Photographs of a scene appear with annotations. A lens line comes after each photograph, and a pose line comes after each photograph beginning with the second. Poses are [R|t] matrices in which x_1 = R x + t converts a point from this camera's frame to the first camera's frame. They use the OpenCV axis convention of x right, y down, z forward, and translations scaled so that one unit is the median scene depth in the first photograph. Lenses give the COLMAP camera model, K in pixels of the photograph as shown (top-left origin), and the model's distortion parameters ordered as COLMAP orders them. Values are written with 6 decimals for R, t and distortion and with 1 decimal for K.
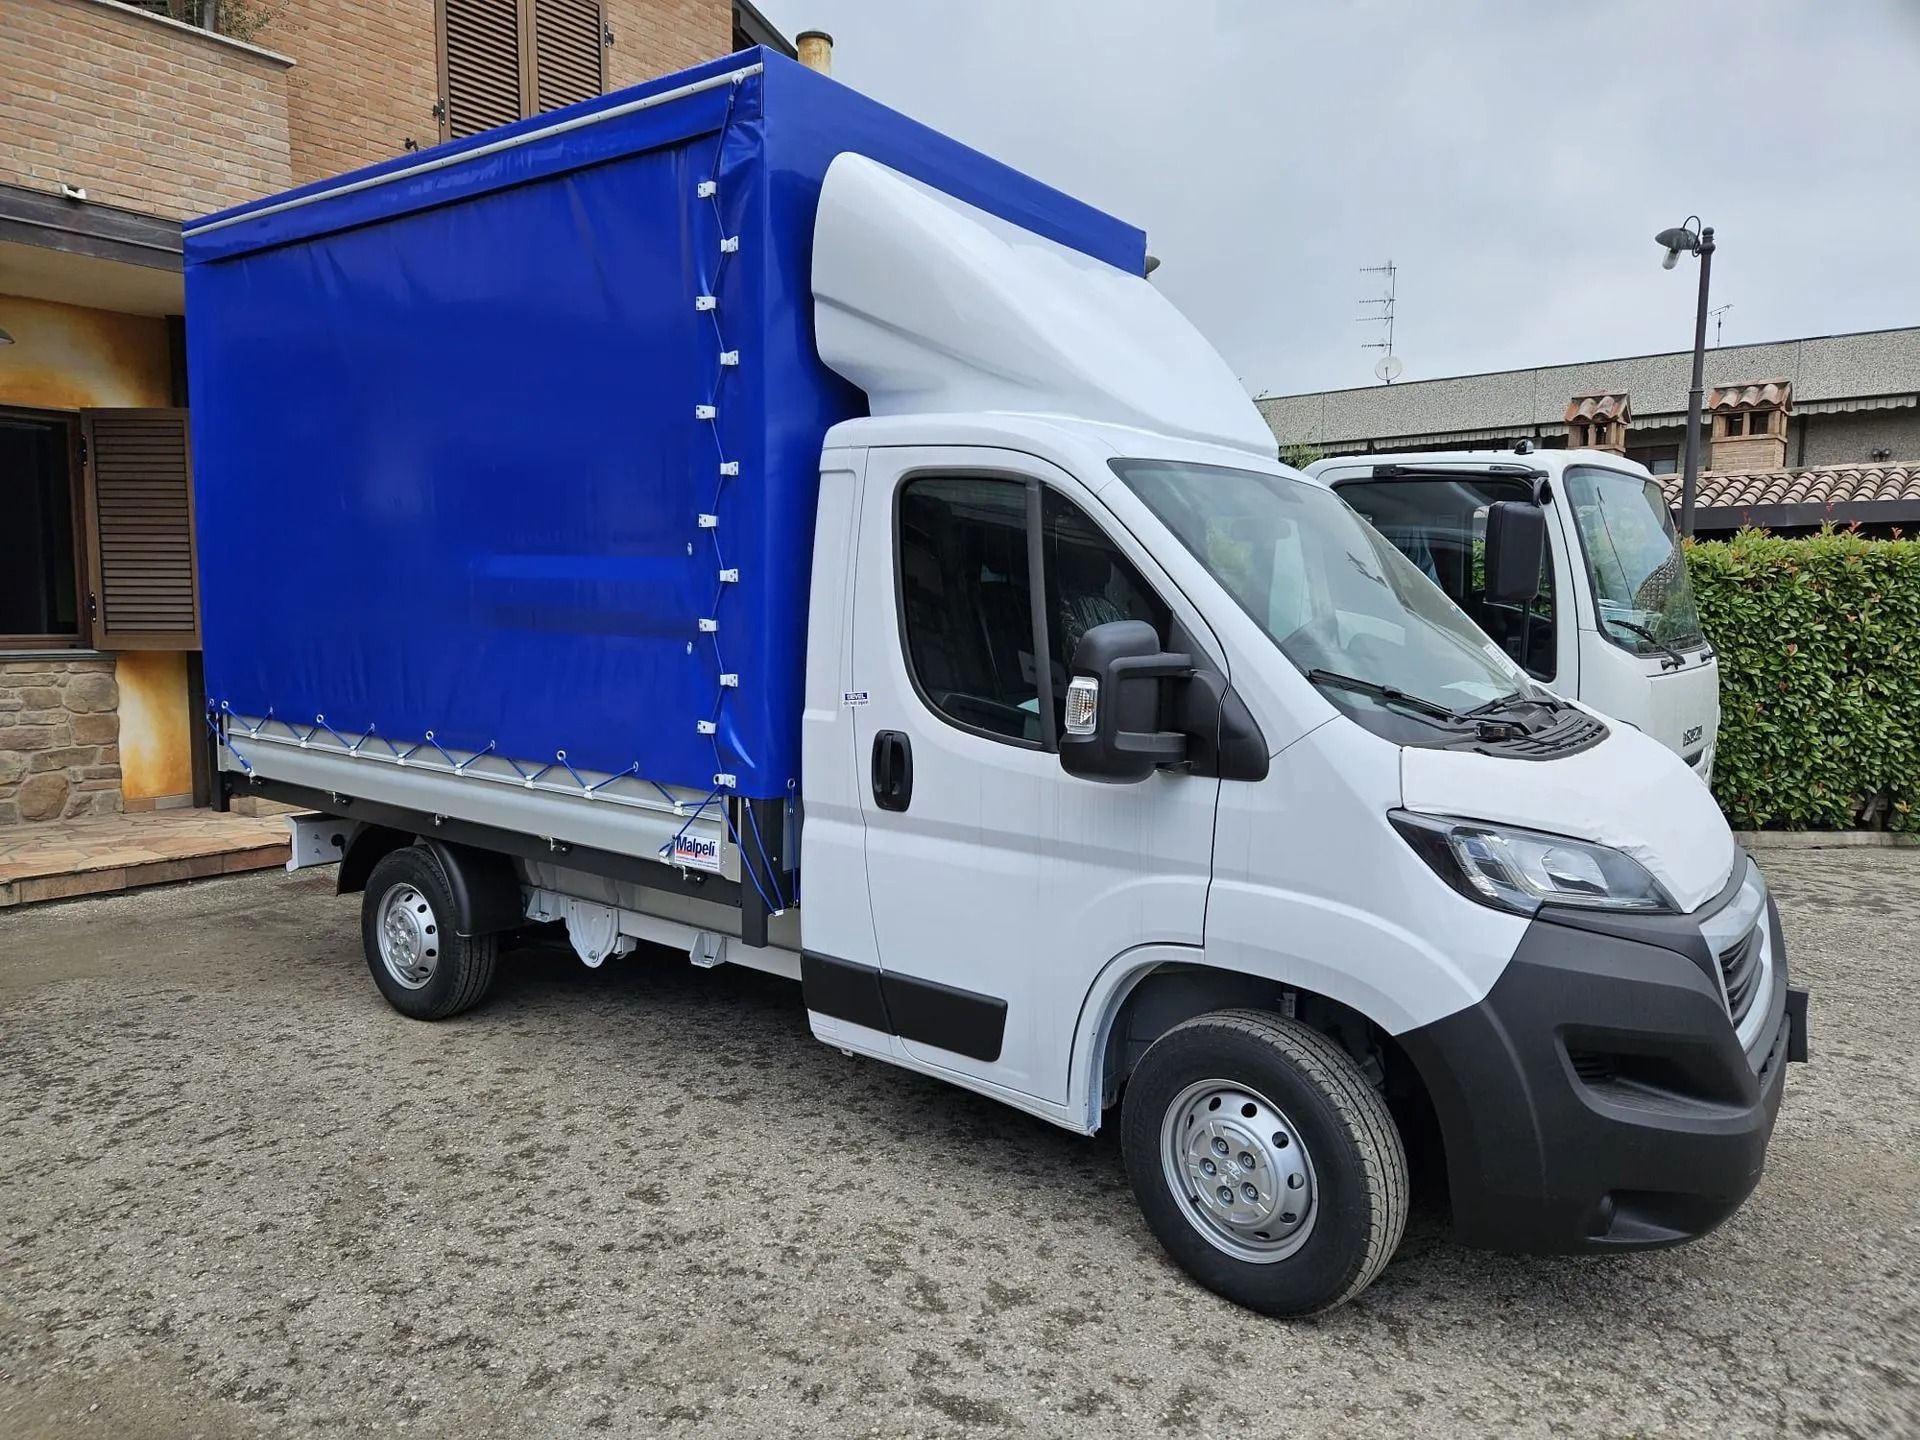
lens RADIAL K [[1288.5, 0, 953.0], [0, 1288.5, 727.7], [0, 0, 1]] dist [0.076295, -0.067496]
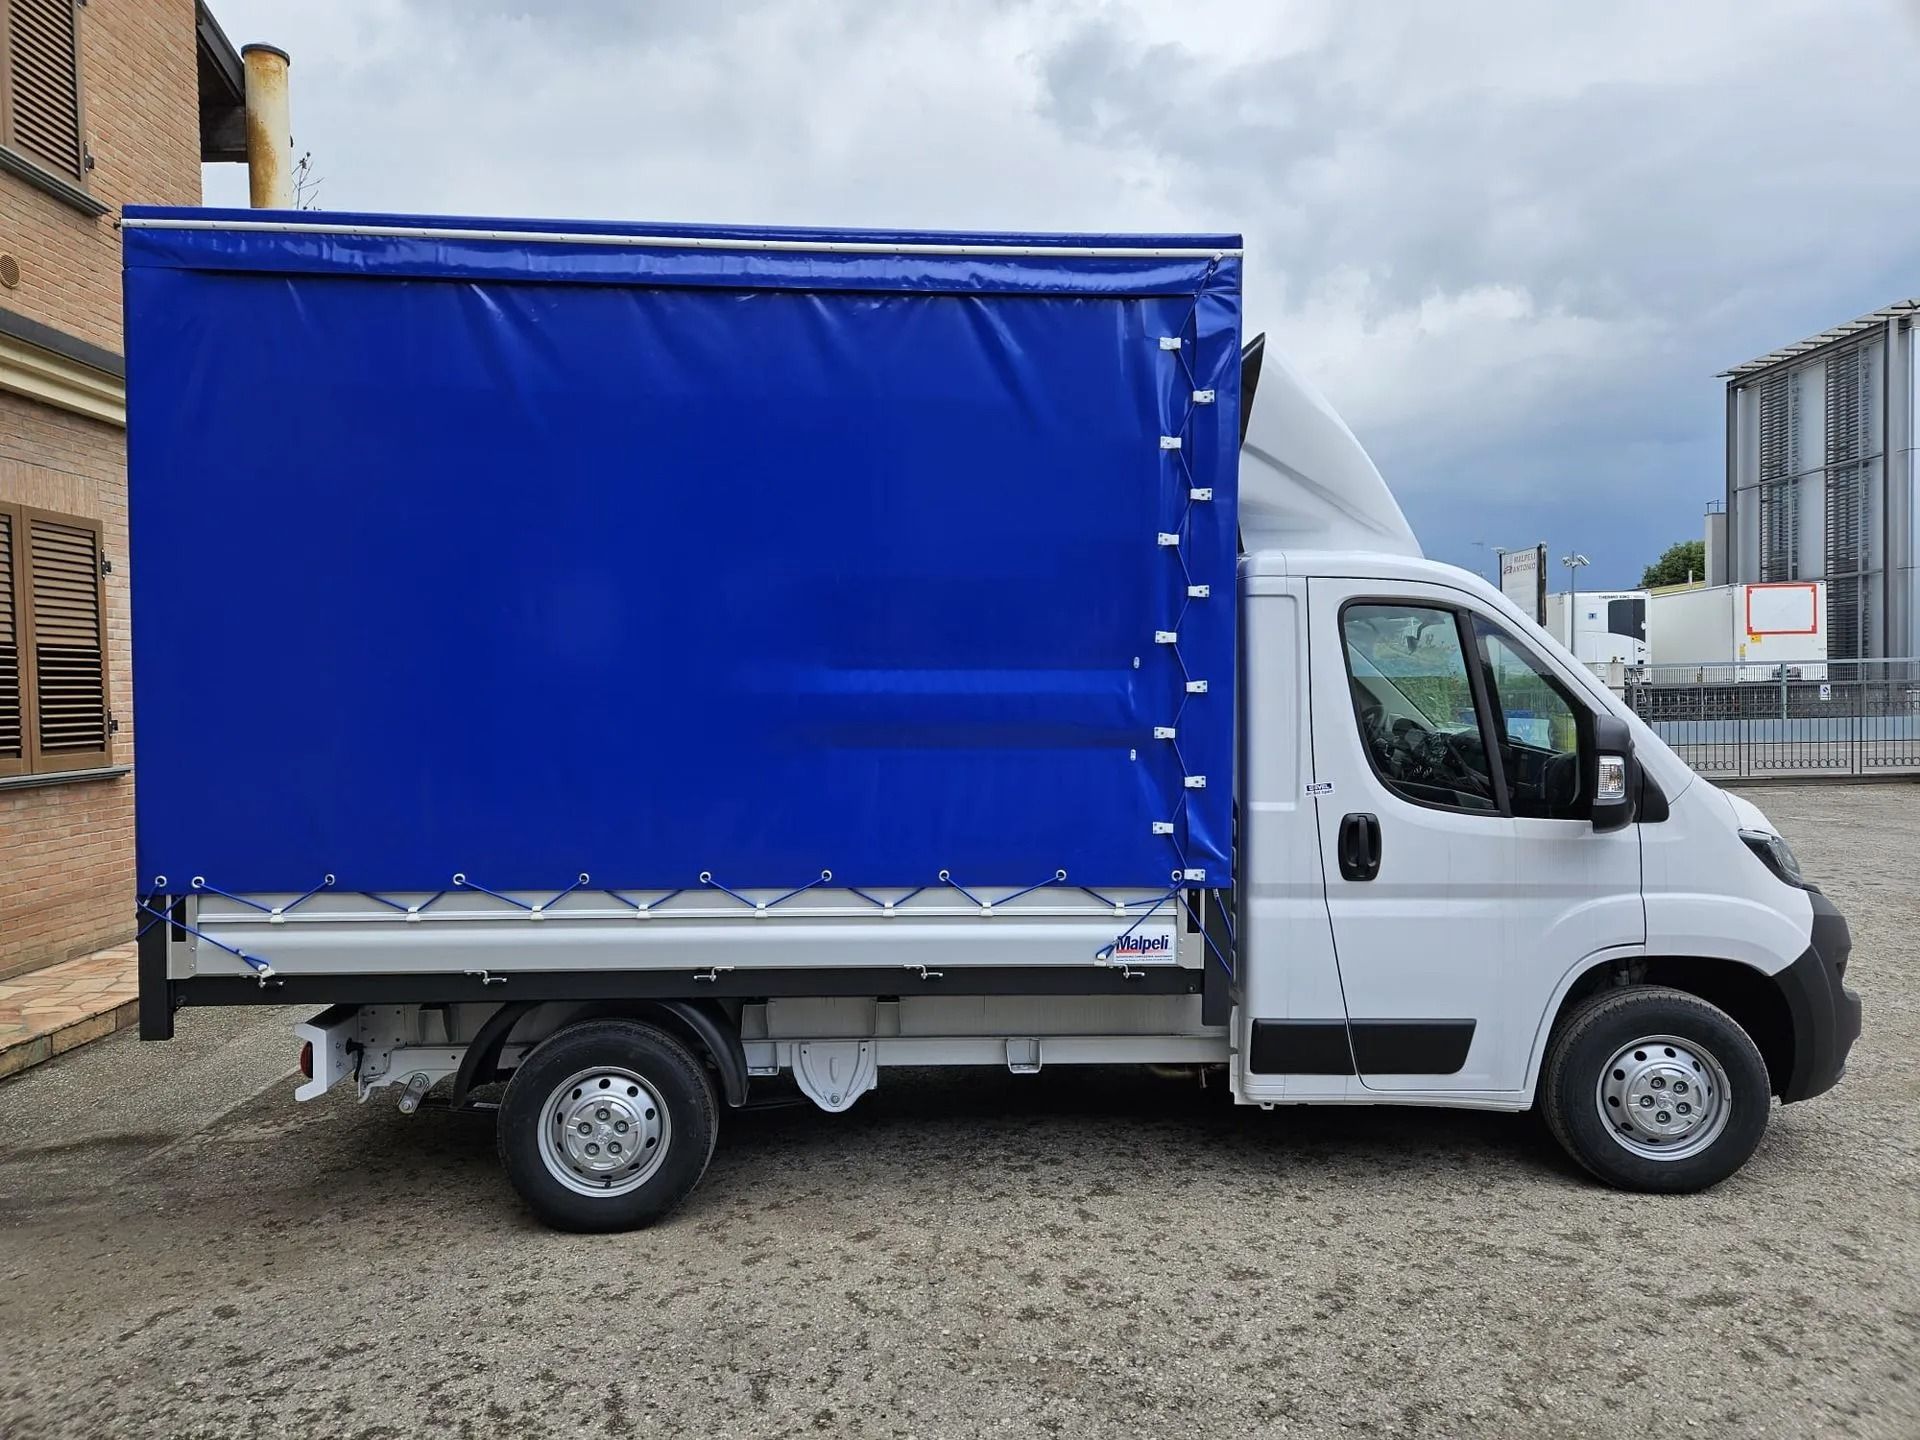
lens RADIAL K [[1288.5, 0, 926.1], [0, 1288.5, 727.2], [0, 0, 1]] dist [0.076295, -0.067496]
pose [[0.767908, -0.040095, 0.639304, -1.007676], [0.082670, 0.995896, -0.036841, -0.059286], [-0.635203, 0.081142, 0.768071, 0.292950]]
